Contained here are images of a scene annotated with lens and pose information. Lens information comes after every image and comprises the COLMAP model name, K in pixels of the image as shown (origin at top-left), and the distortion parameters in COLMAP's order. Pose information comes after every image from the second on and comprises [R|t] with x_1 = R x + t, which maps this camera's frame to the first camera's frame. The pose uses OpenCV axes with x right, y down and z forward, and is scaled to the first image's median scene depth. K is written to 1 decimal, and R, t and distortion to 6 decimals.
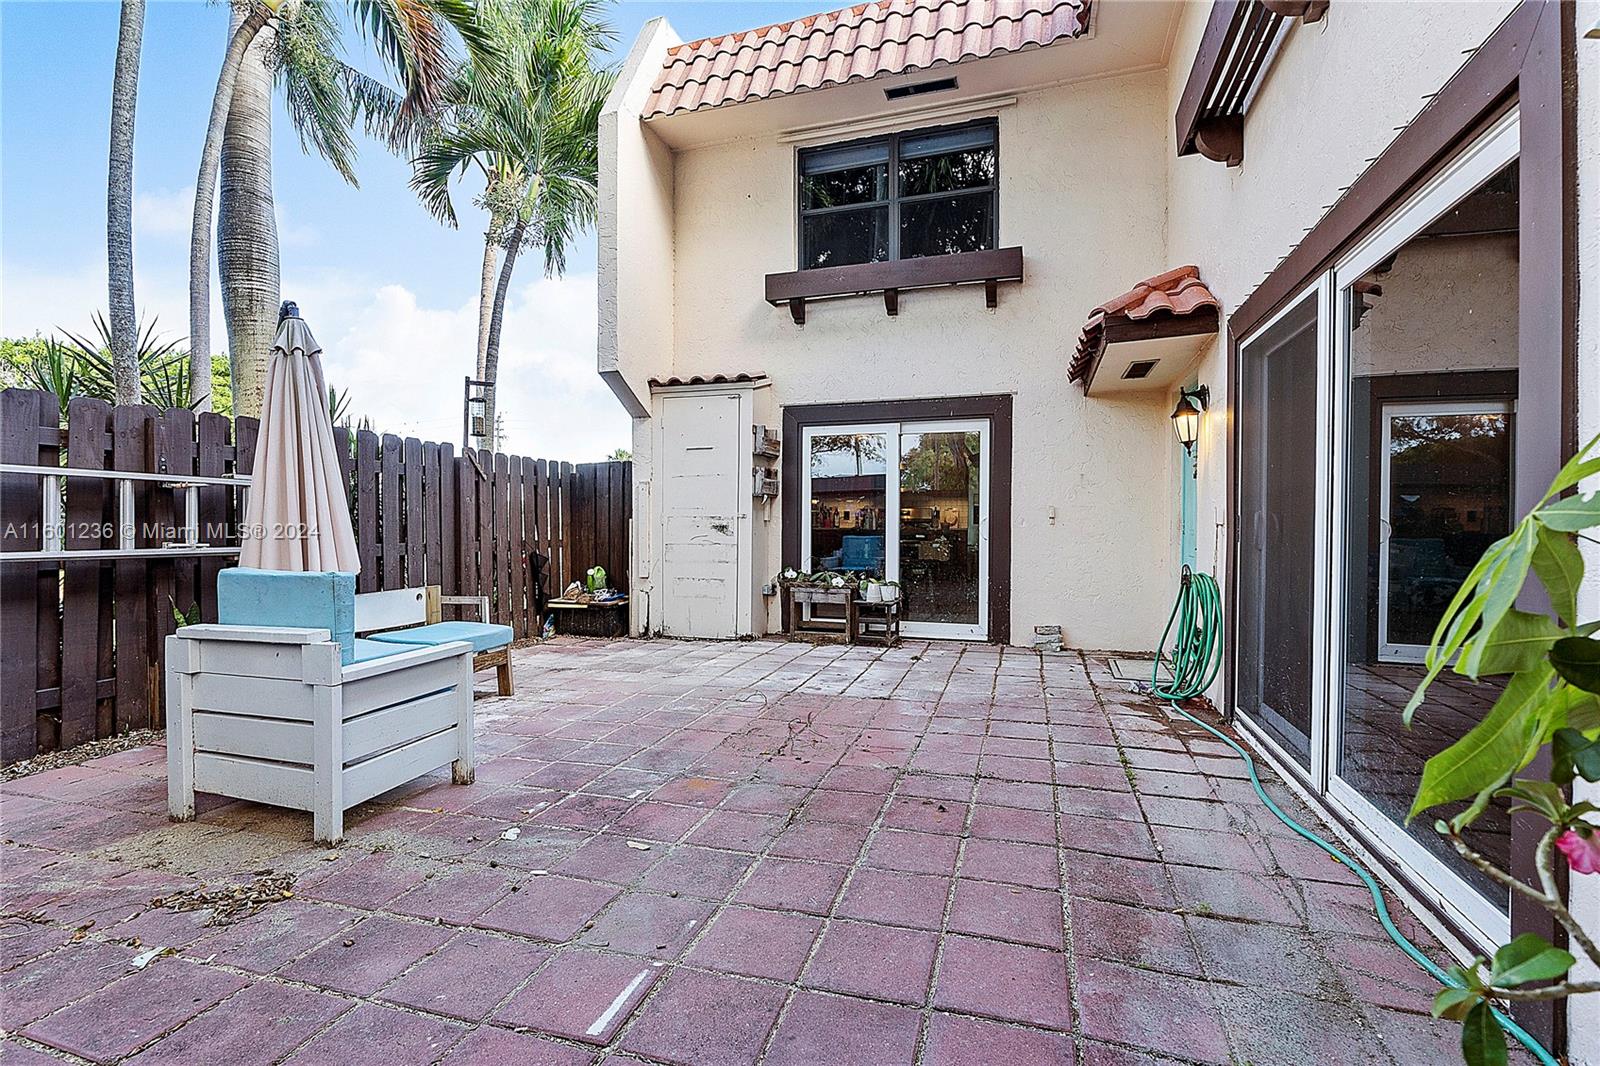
lens RADIAL K [[723.4, 0, 795.1], [0, 723.4, 530.2], [0, 0, 1]] dist [-0.010410, 0.000215]
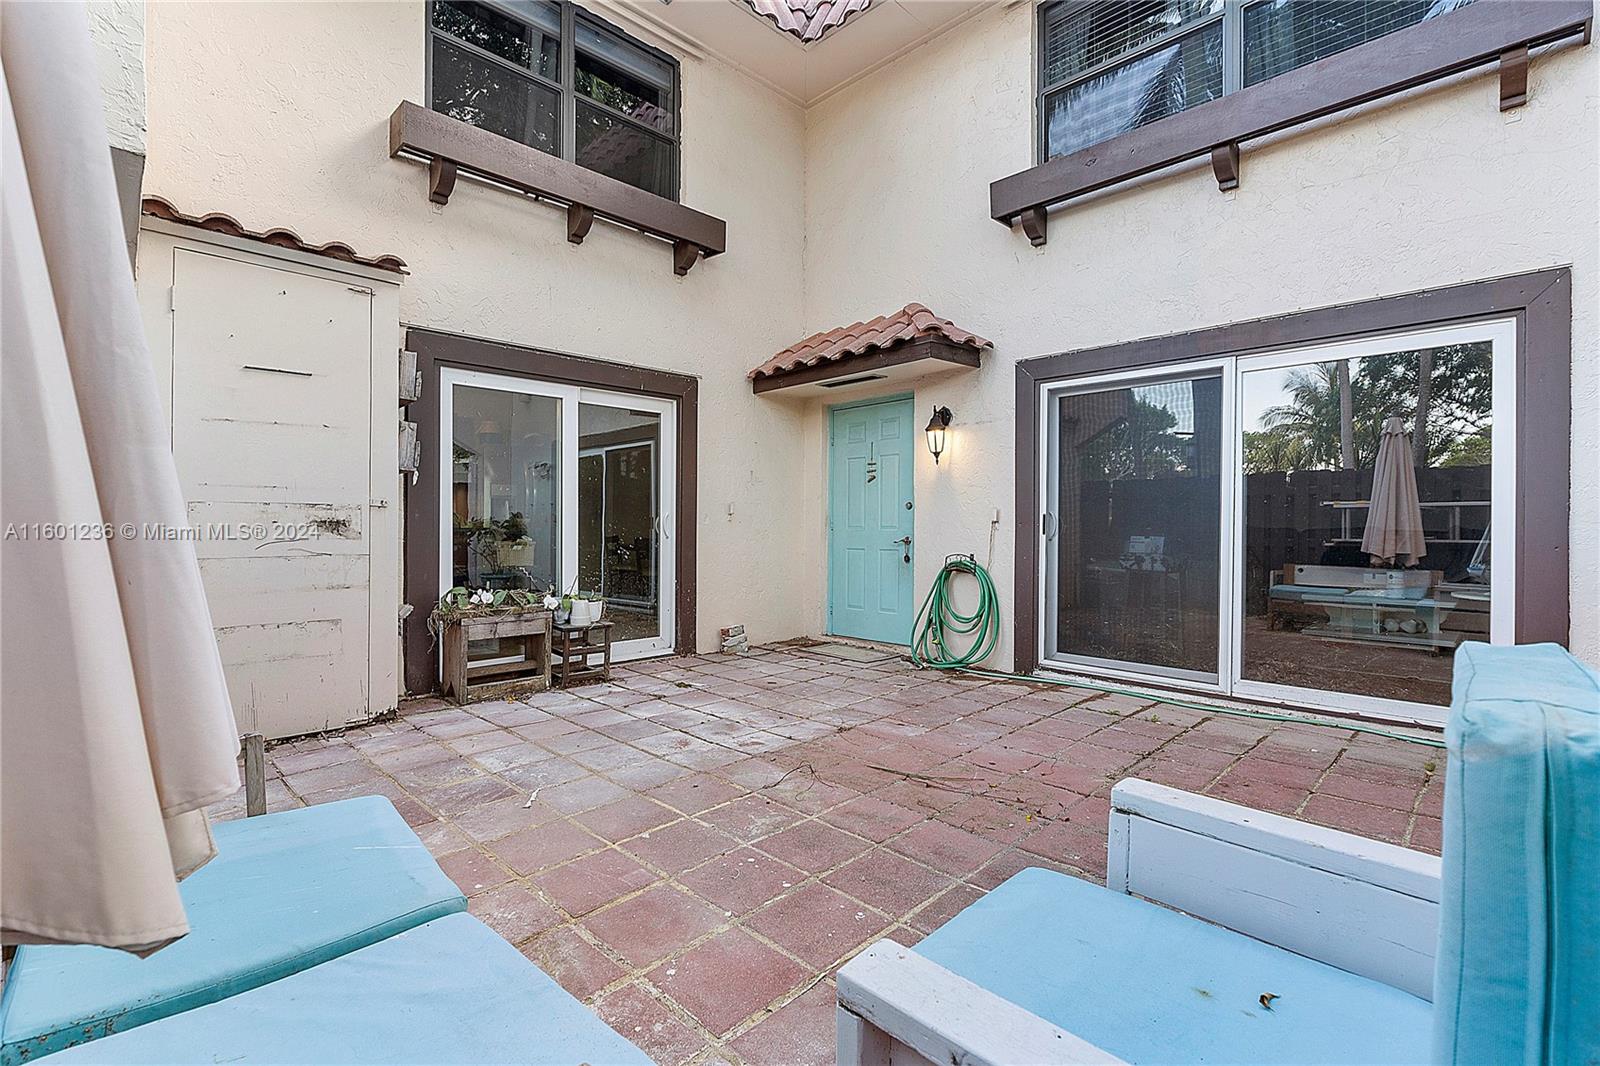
lens RADIAL K [[723.4, 0, 799.2], [0, 723.4, 531.1], [0, 0, 1]] dist [-0.010410, 0.000215]
pose [[0.458095, -0.006941, 0.888876, -0.440323], [0.005405, 0.999973, 0.005024, 0.000533], [-0.888887, 0.002503, 0.458120, 0.460619]]
